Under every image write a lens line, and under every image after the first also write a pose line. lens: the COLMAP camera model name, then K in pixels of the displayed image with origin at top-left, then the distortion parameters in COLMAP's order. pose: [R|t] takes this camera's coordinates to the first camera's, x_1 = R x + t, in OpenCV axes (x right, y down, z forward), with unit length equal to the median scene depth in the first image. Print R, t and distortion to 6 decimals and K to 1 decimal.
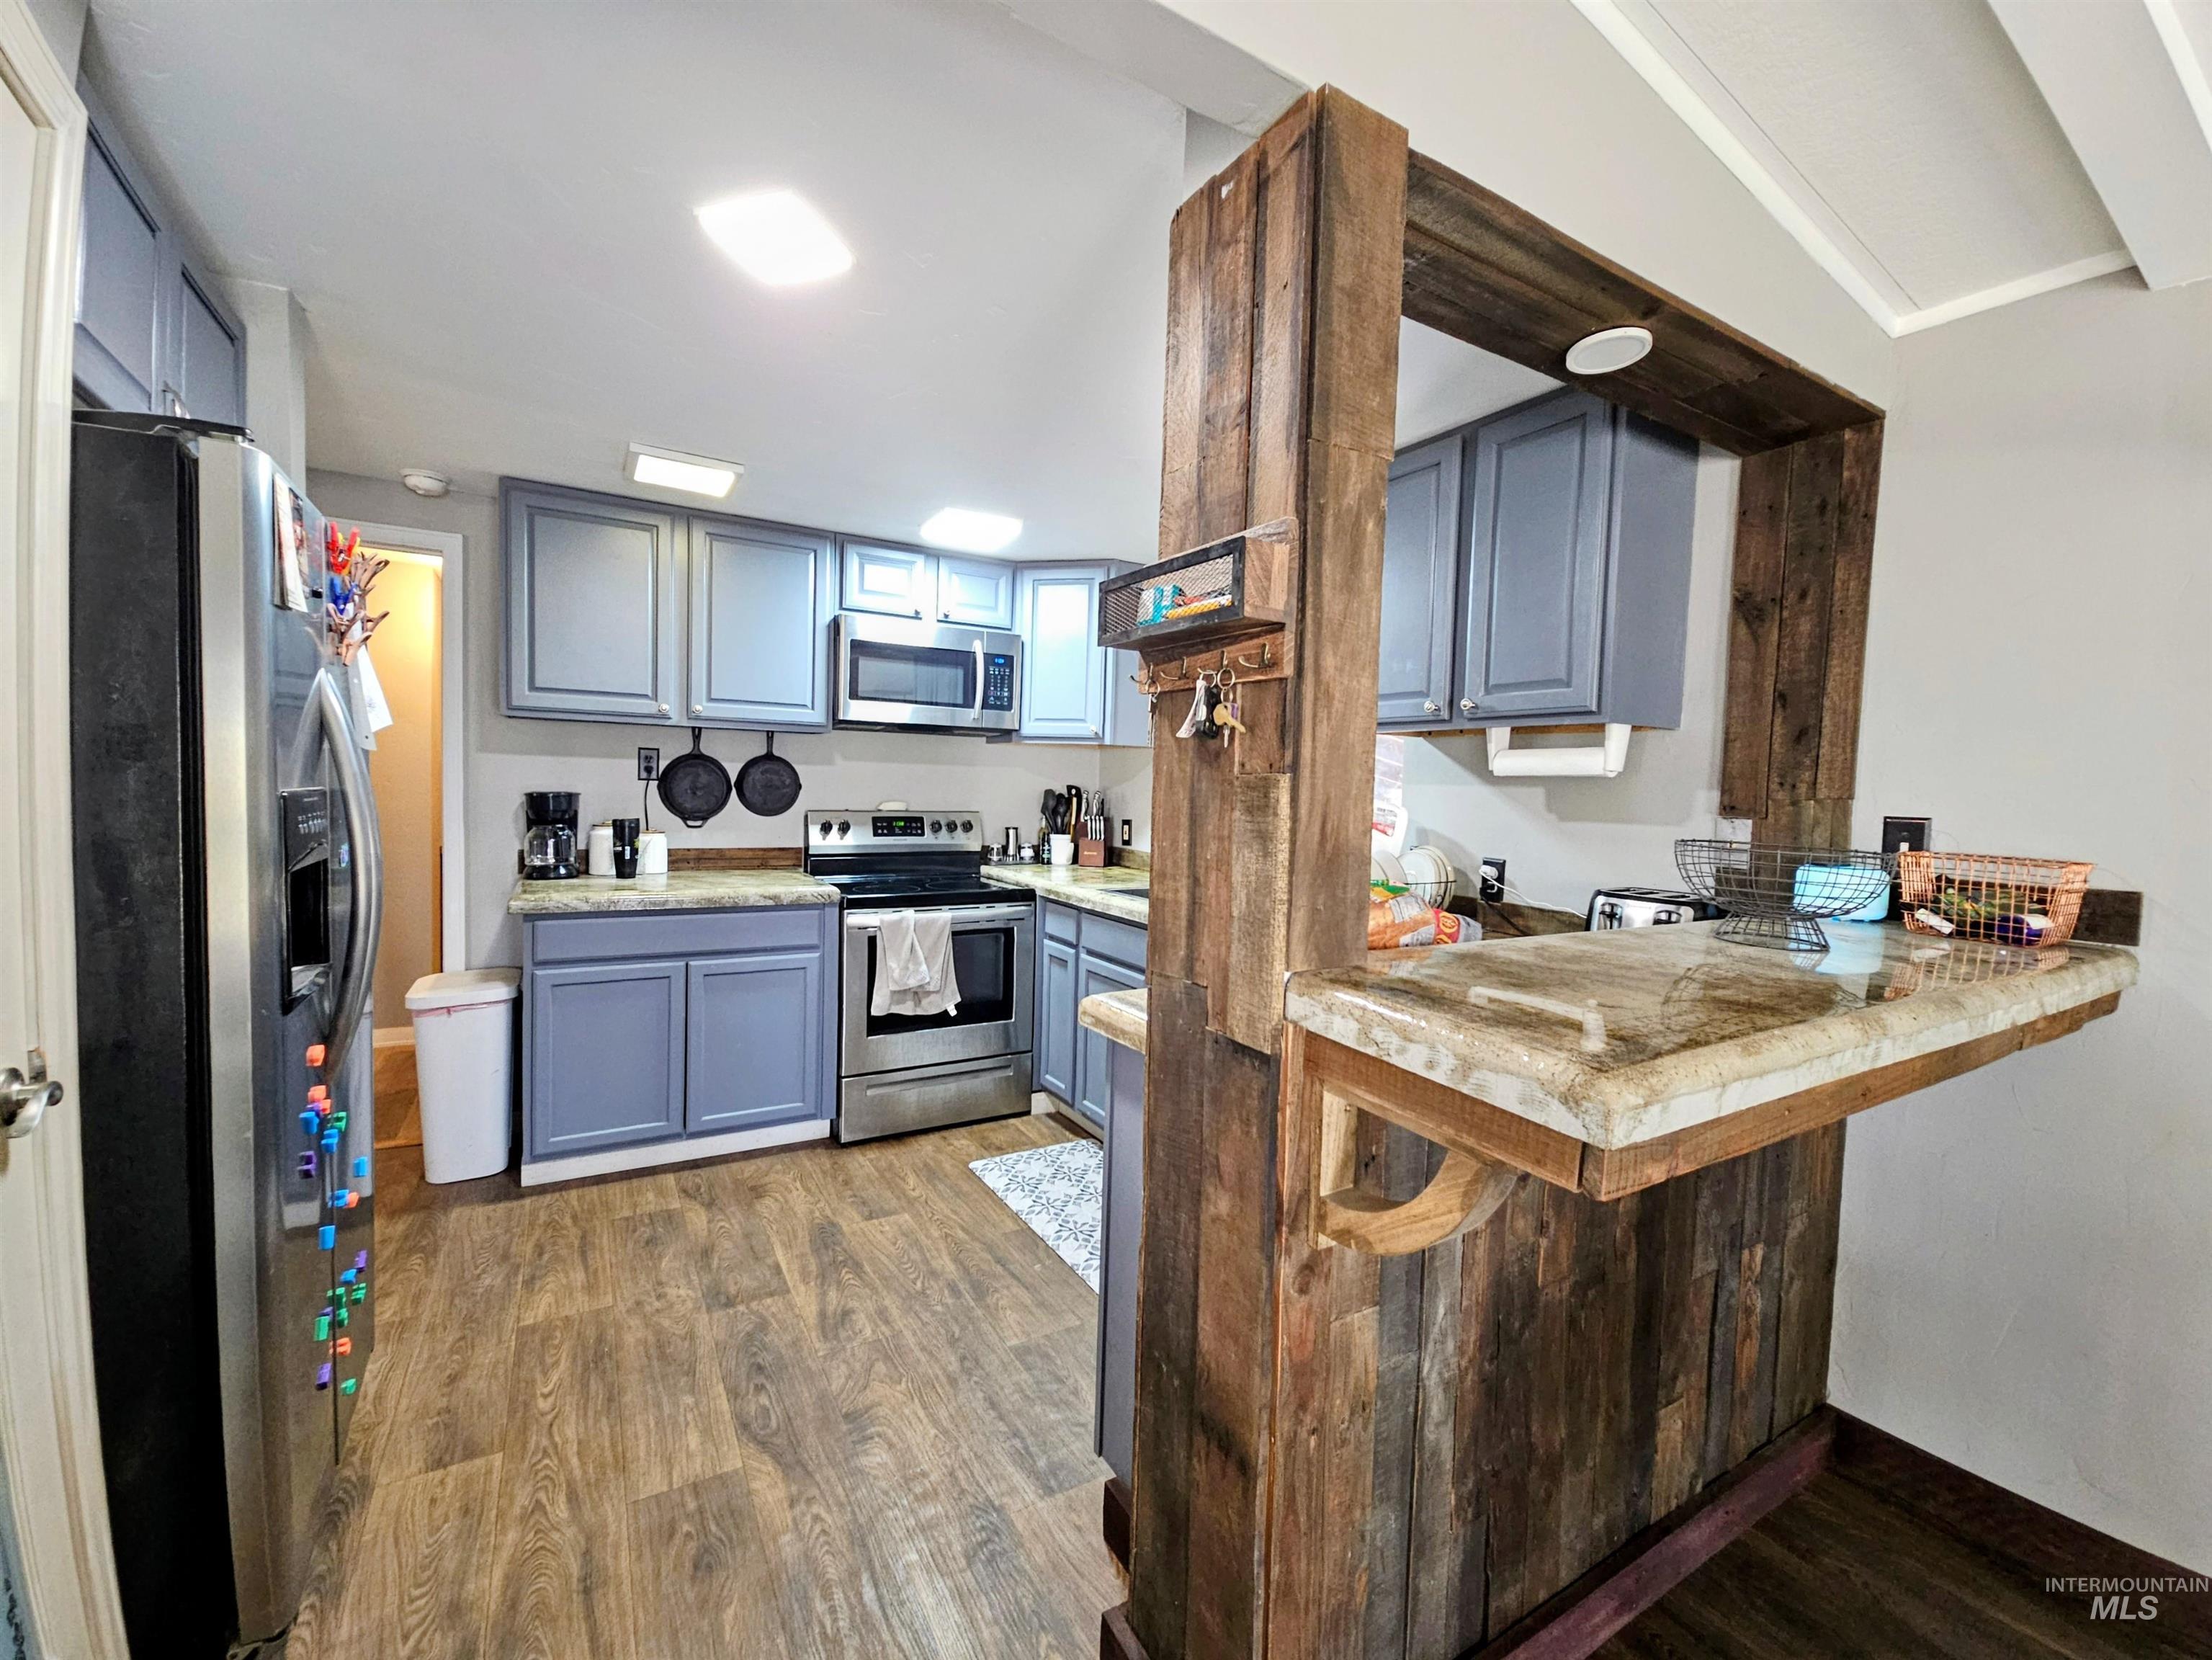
lens RADIAL K [[901.3, 0, 1097.8], [0, 901.3, 827.5], [0, 0, 1]] dist [0.000674, 0.000029]
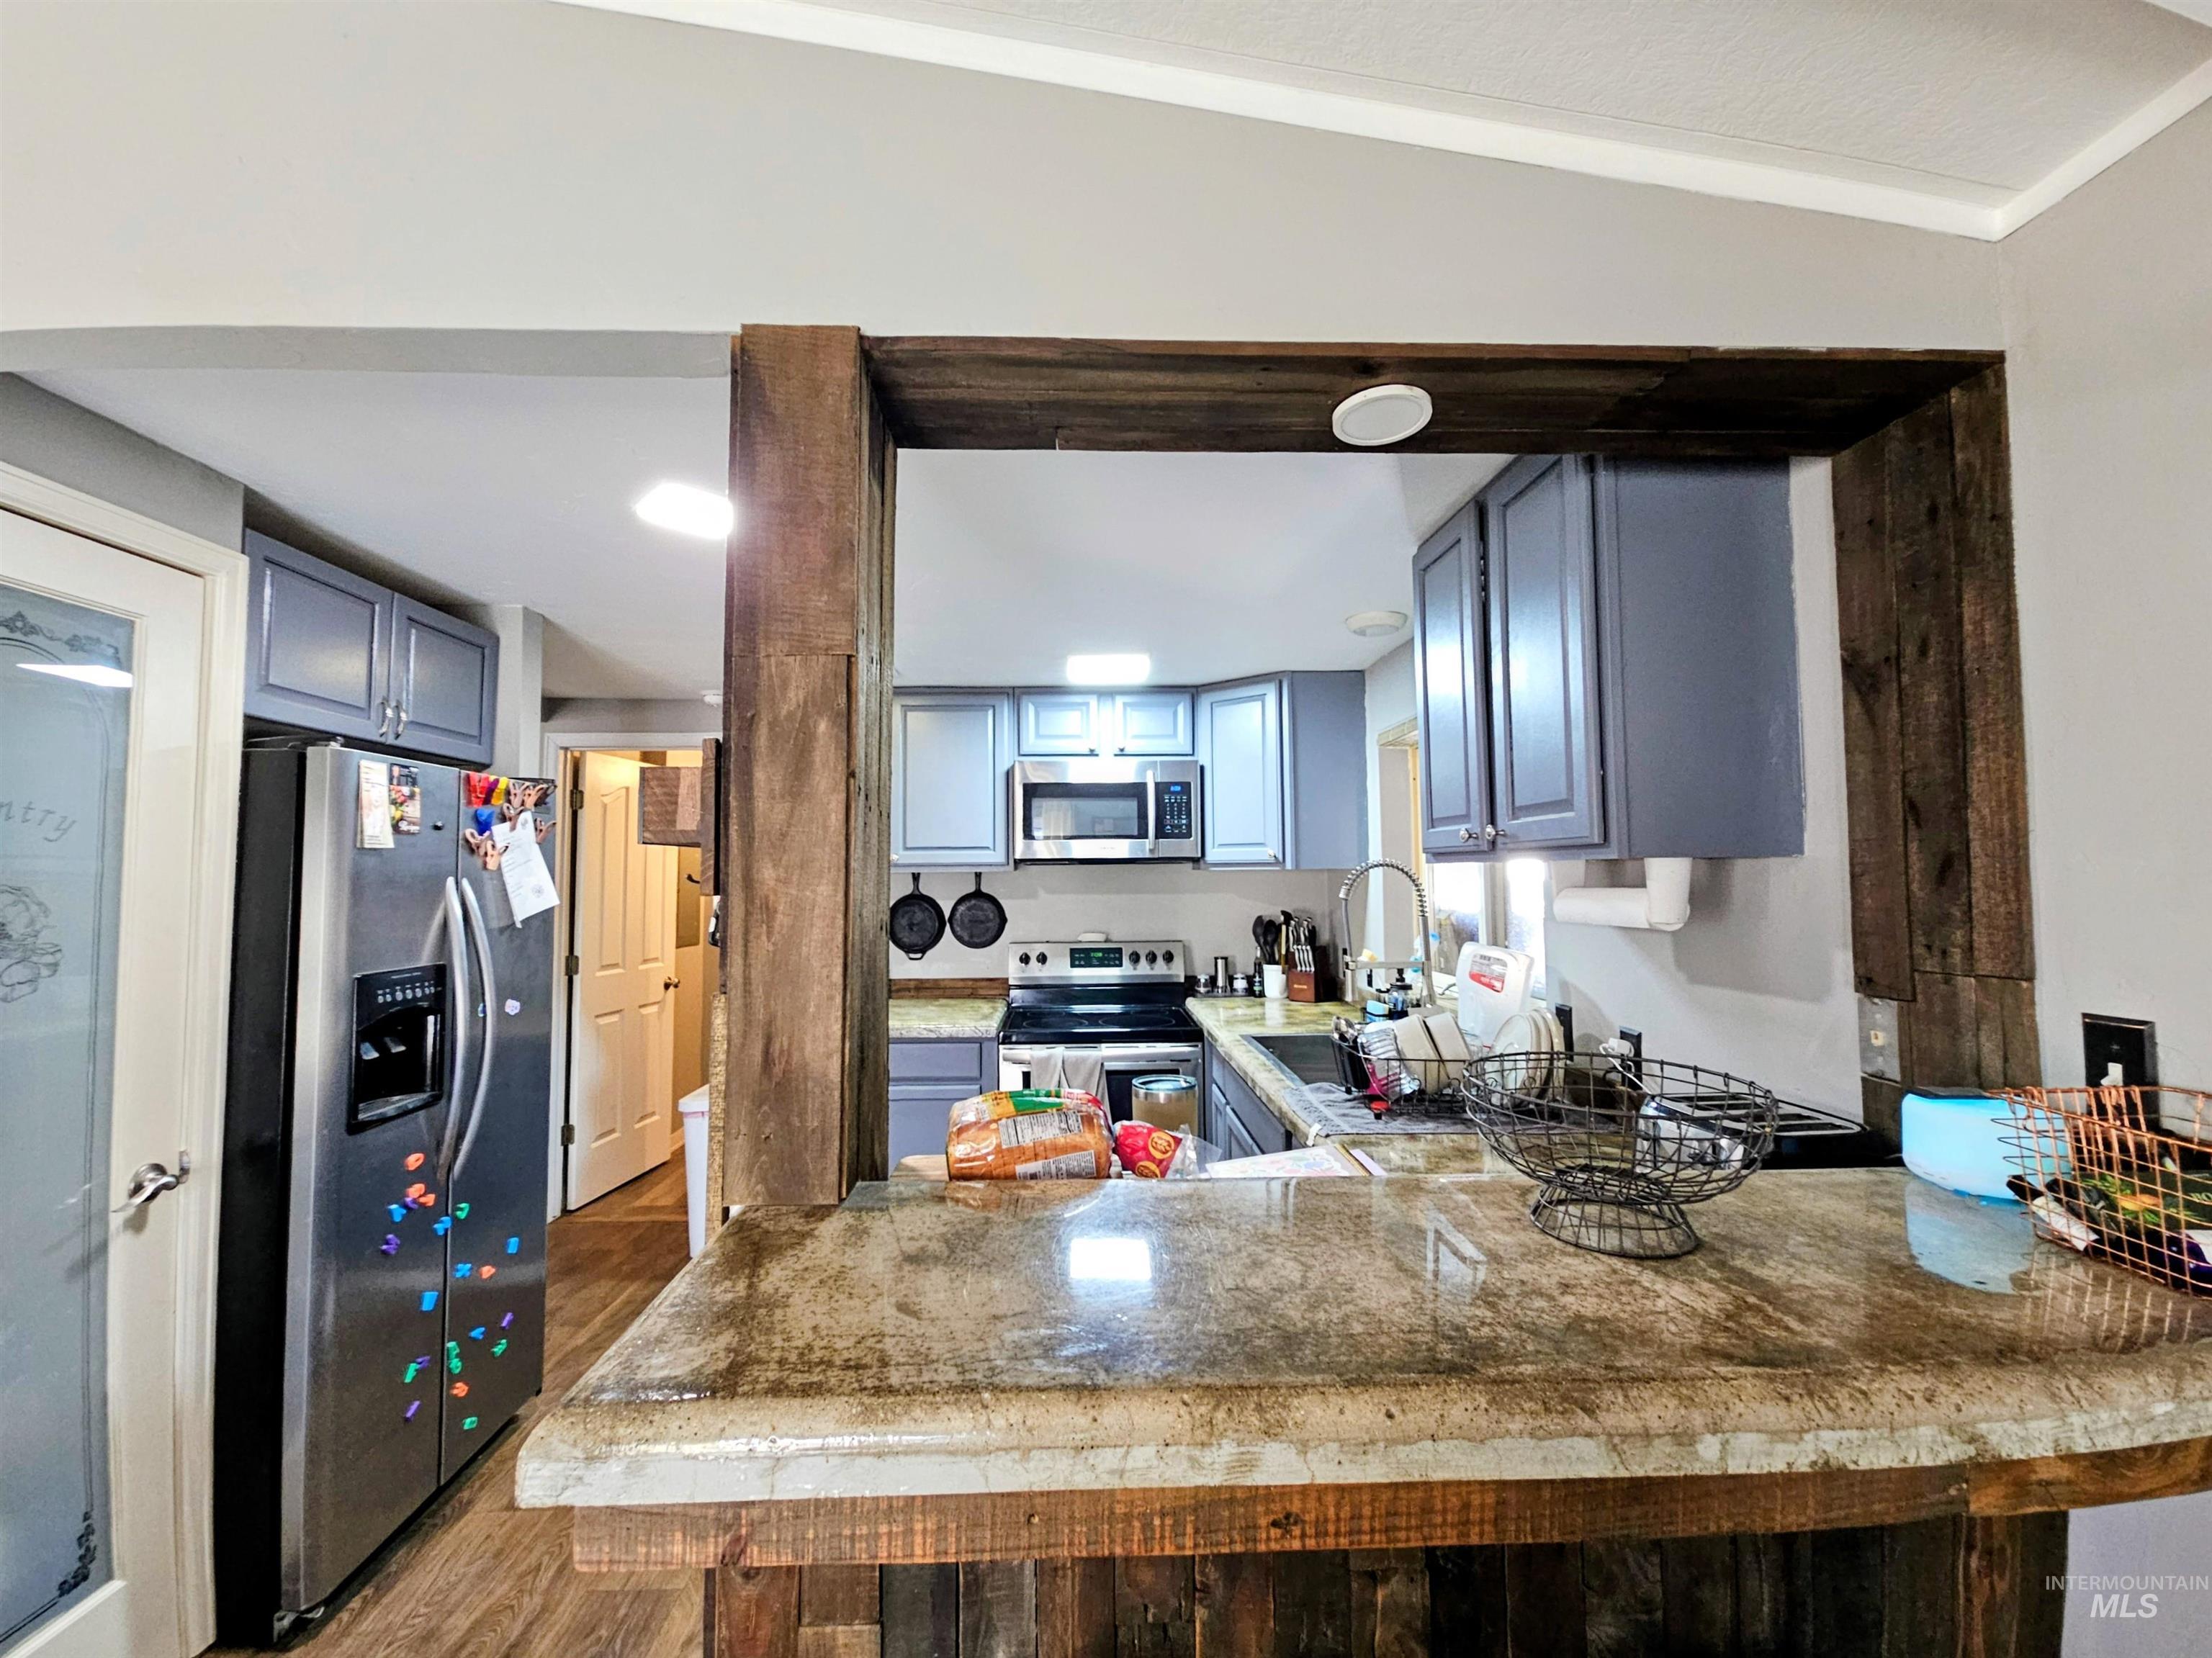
lens RADIAL K [[925.0, 0, 1098.8], [0, 925.0, 825.5], [0, 0, 1]] dist [0.001043, -0.000074]
pose [[0.879581, -0.061457, -0.471763, 0.333988], [0.009846, 0.993760, -0.111100, -0.039558], [0.475647, 0.093076, 0.874698, 0.097294]]
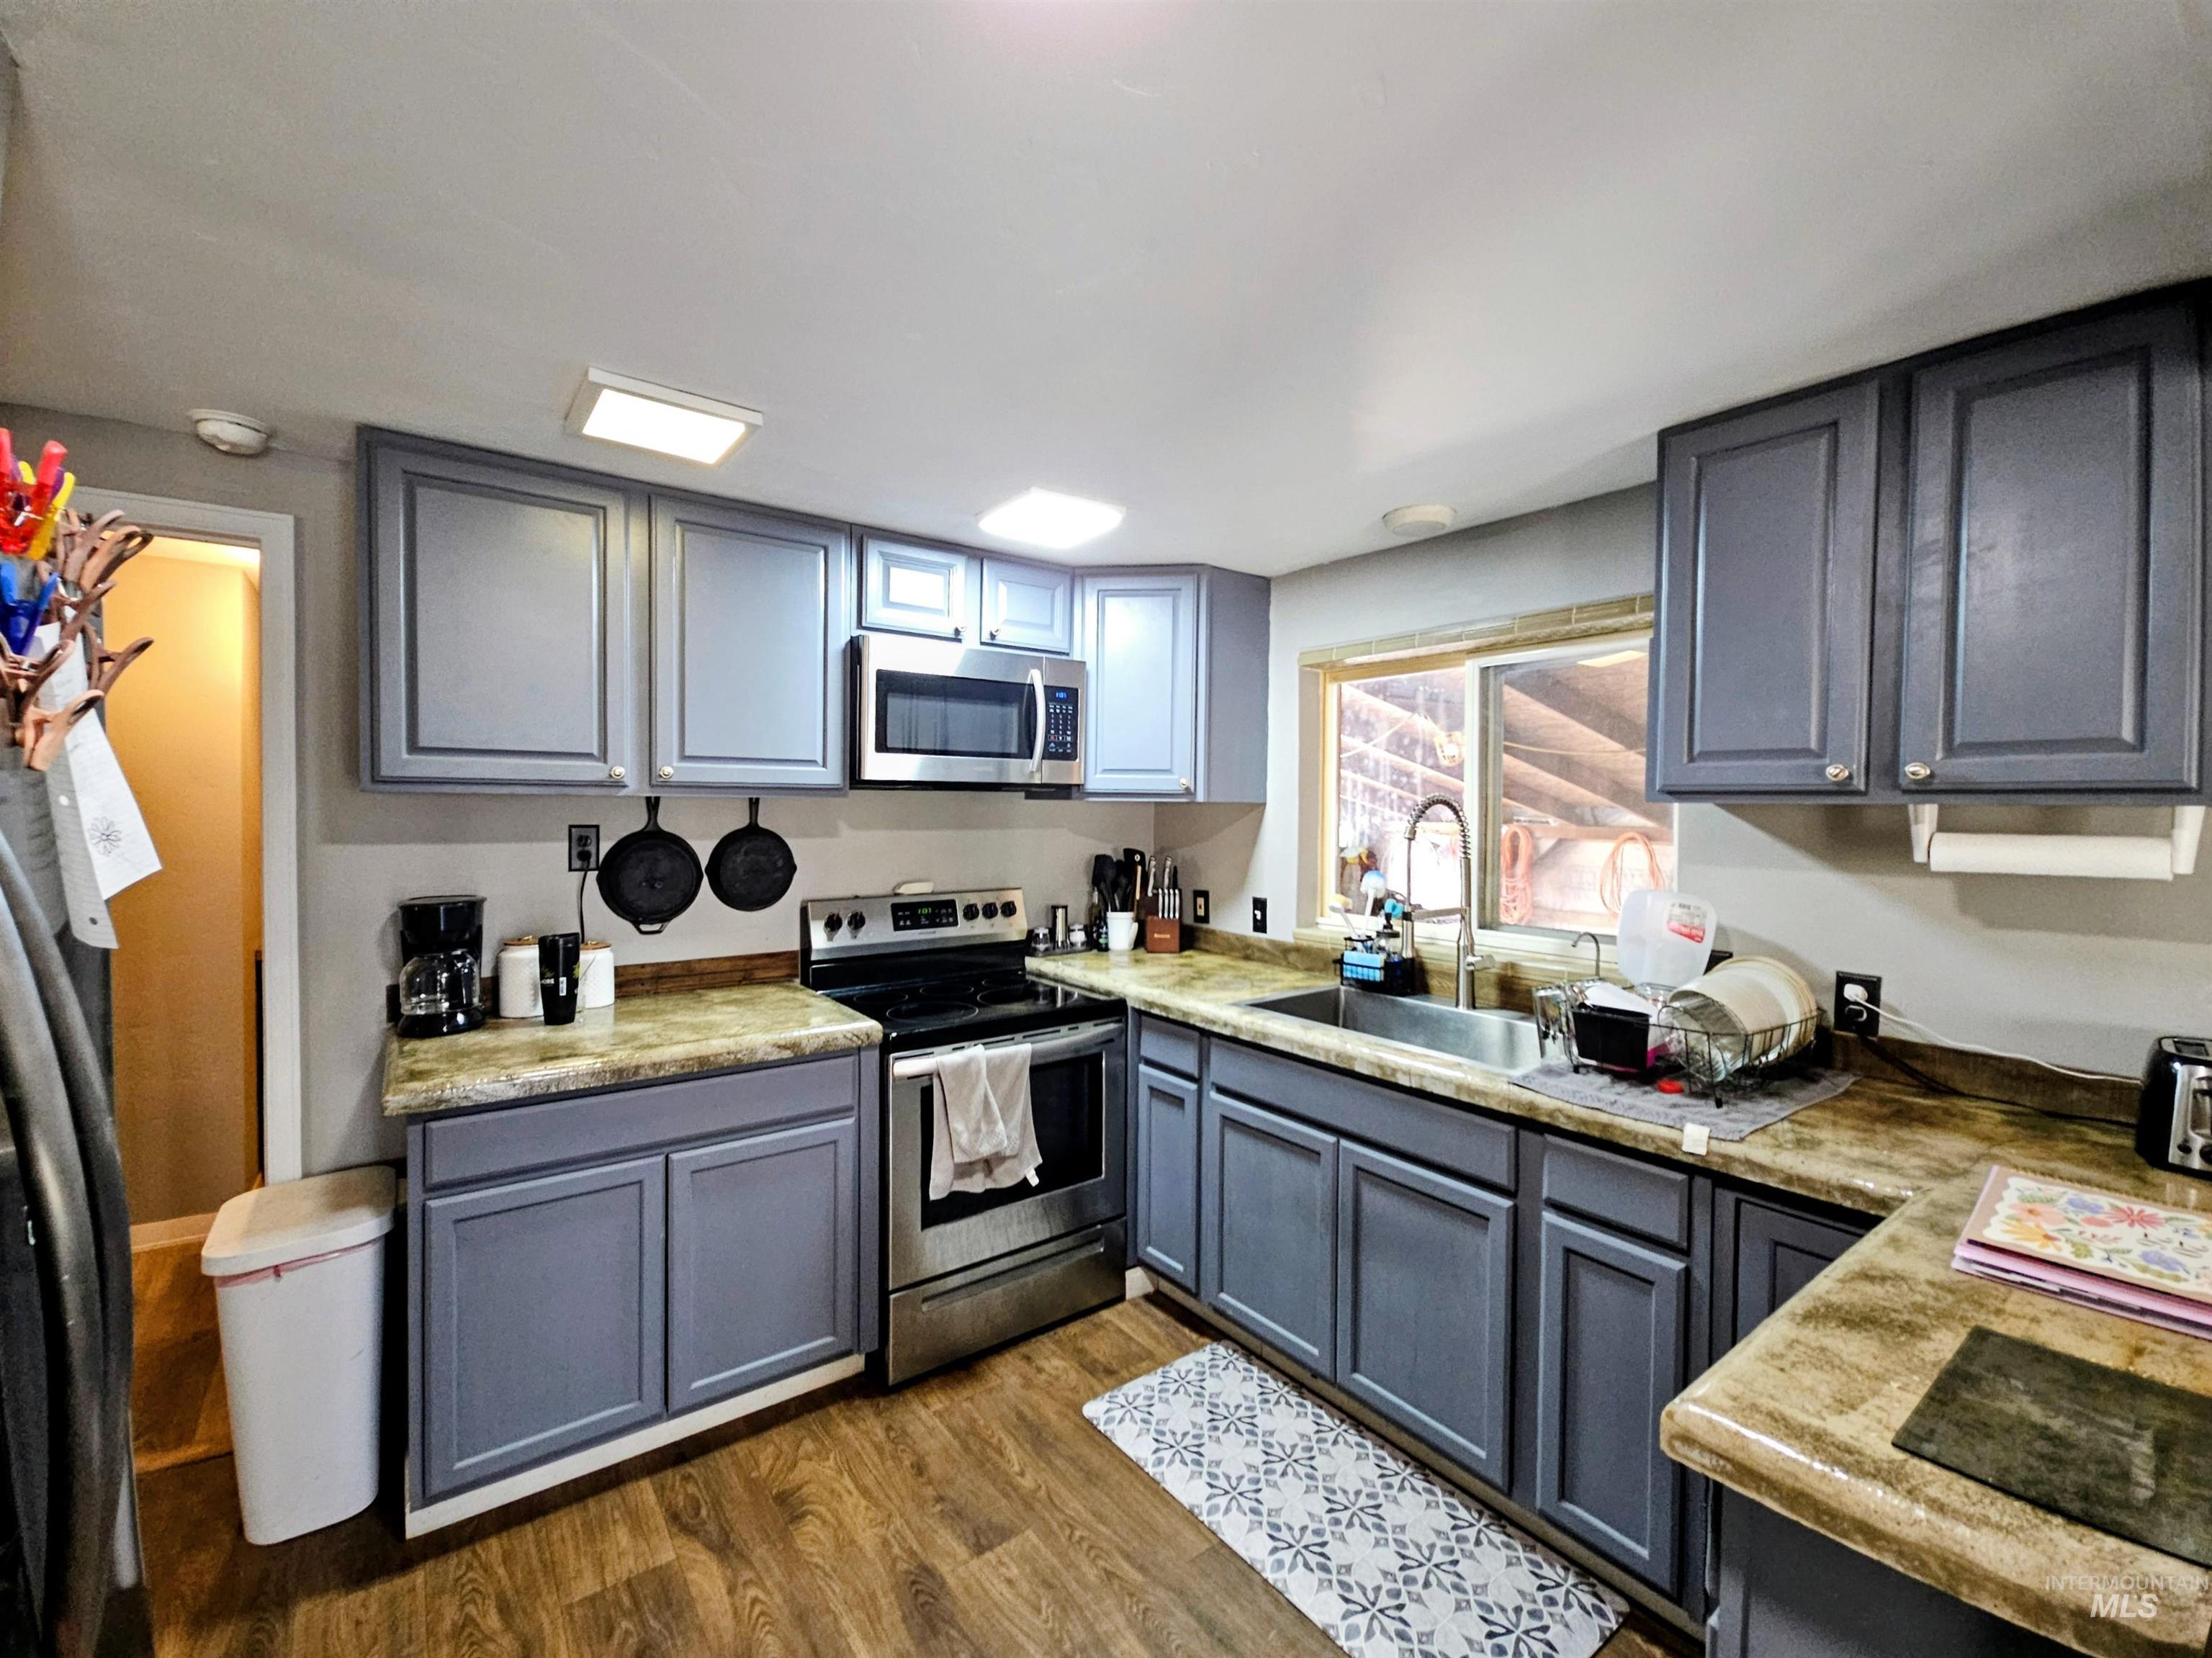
lens RADIAL K [[925.0, 0, 1098.8], [0, 925.0, 825.5], [0, 0, 1]] dist [0.001043, -0.000074]
pose [[0.993319, -0.023291, 0.113030, -0.194225], [0.025938, 0.999421, -0.022006, -0.065832], [-0.112452, 0.024791, 0.993348, 0.257015]]
